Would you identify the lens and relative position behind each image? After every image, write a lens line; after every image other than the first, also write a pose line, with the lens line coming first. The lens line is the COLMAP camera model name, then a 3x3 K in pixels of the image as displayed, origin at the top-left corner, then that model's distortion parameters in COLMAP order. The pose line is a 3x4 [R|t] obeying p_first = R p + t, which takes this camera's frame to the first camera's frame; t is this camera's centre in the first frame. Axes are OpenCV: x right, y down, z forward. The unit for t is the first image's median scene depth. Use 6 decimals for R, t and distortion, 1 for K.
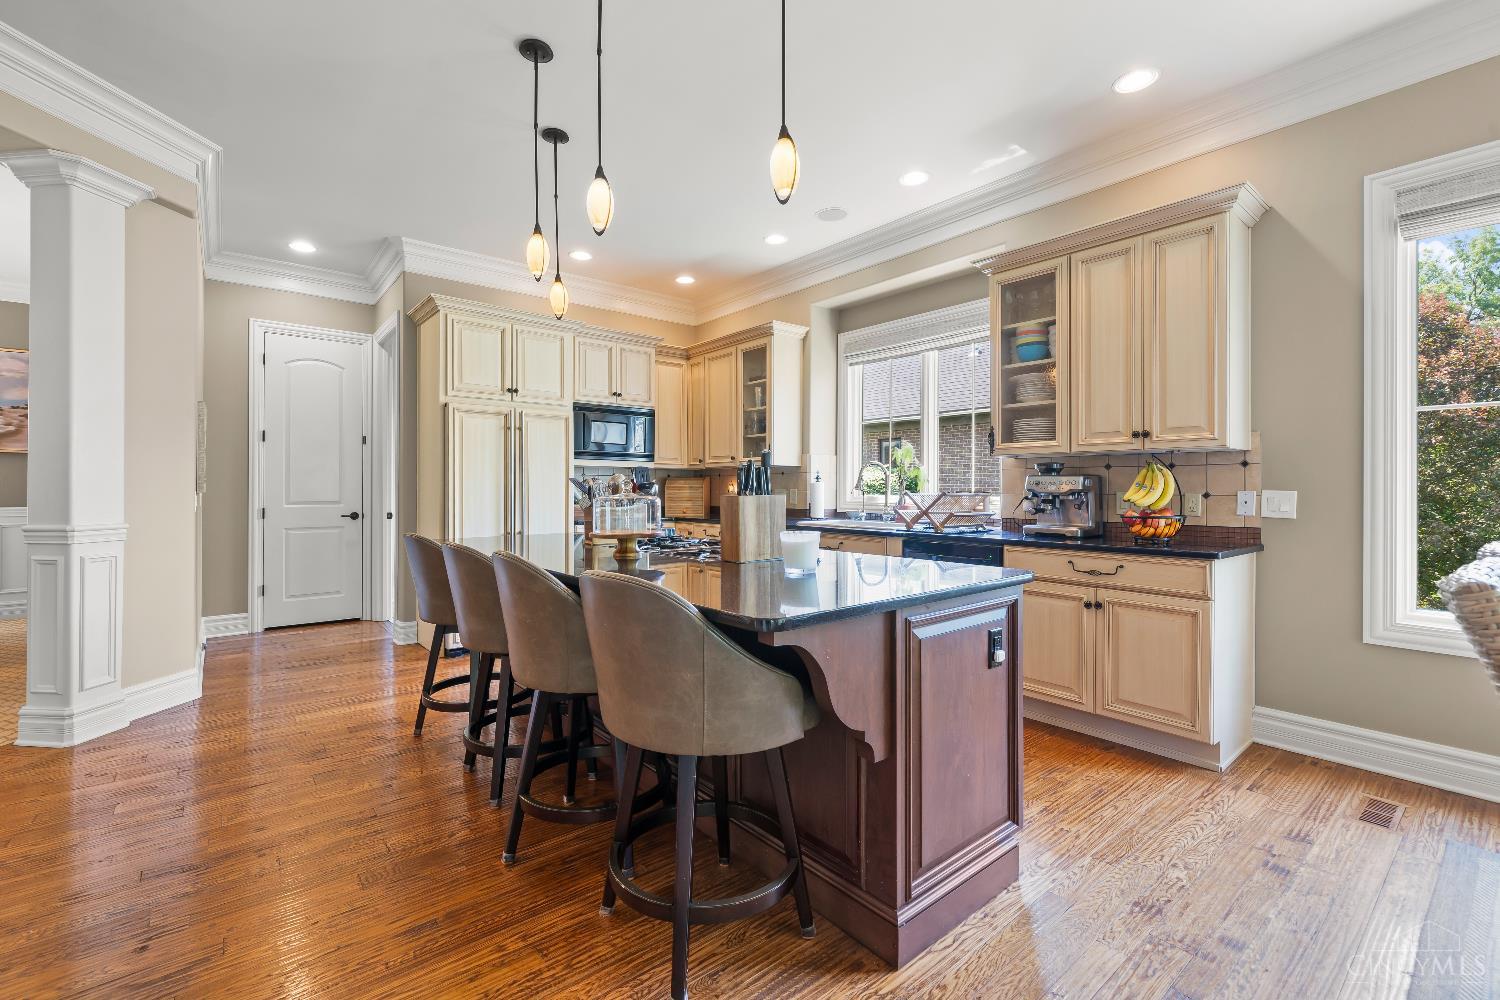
lens RADIAL K [[644.0, 0, 738.0], [0, 644.0, 489.8], [0, 0, 1]] dist [-0.001691, -0.000134]
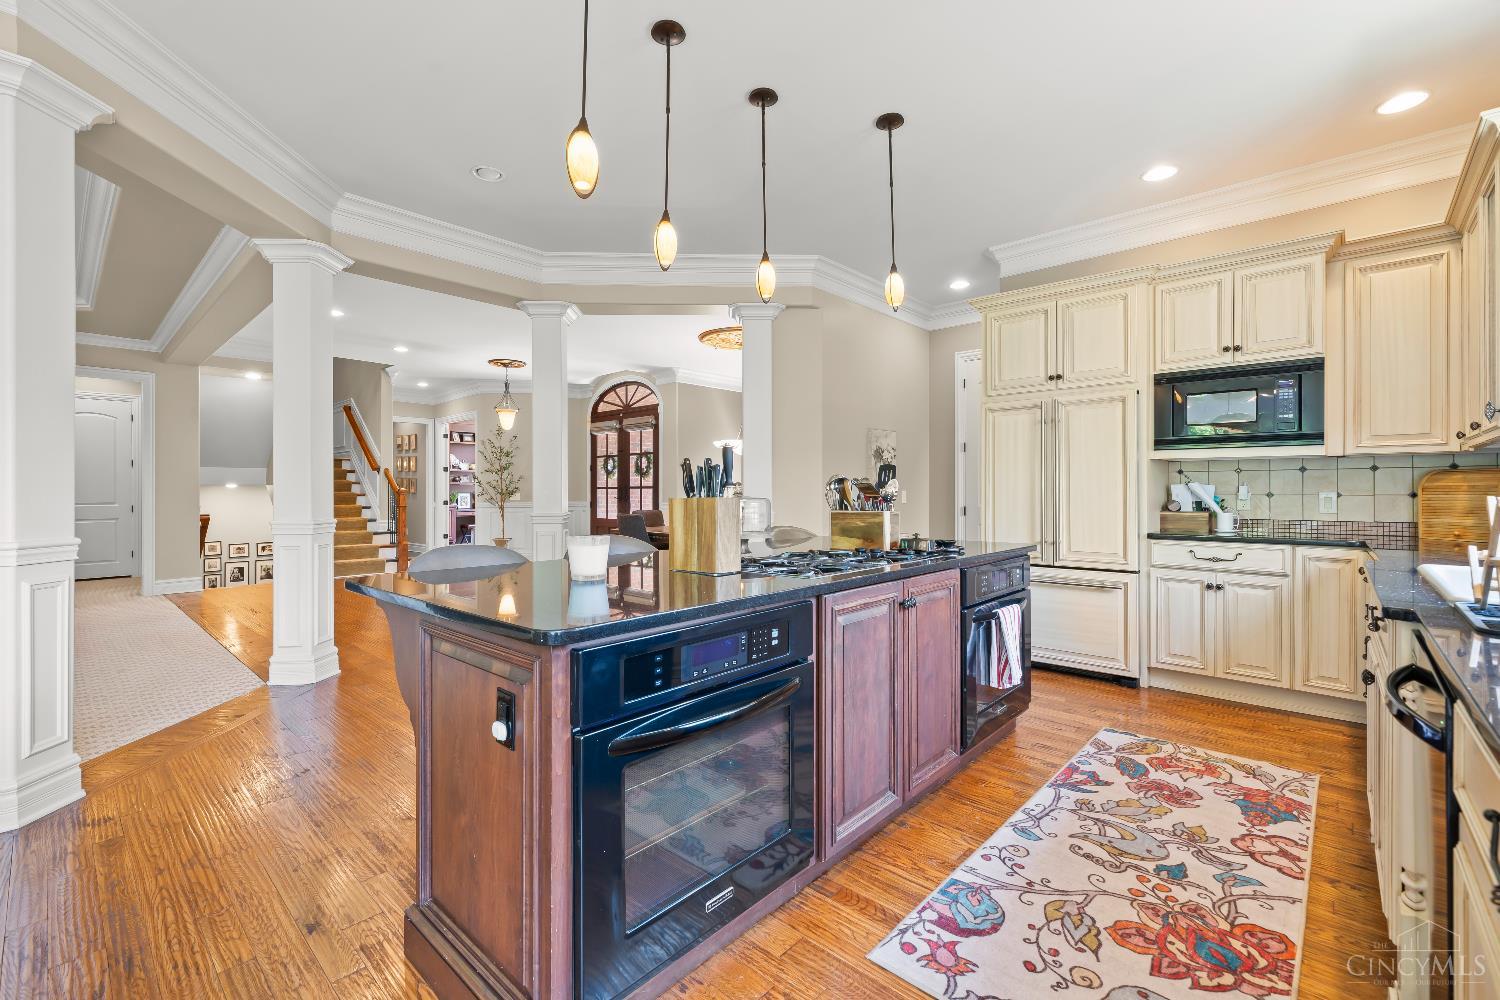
lens RADIAL K [[644.0, 0, 738.0], [0, 644.0, 489.8], [0, 0, 1]] dist [-0.001691, -0.000134]
pose [[0.142620, -0.003531, -0.989771, 0.412438], [-0.001997, 0.999991, -0.003855, 0.001074], [0.989776, 0.002526, 0.142611, 0.421796]]
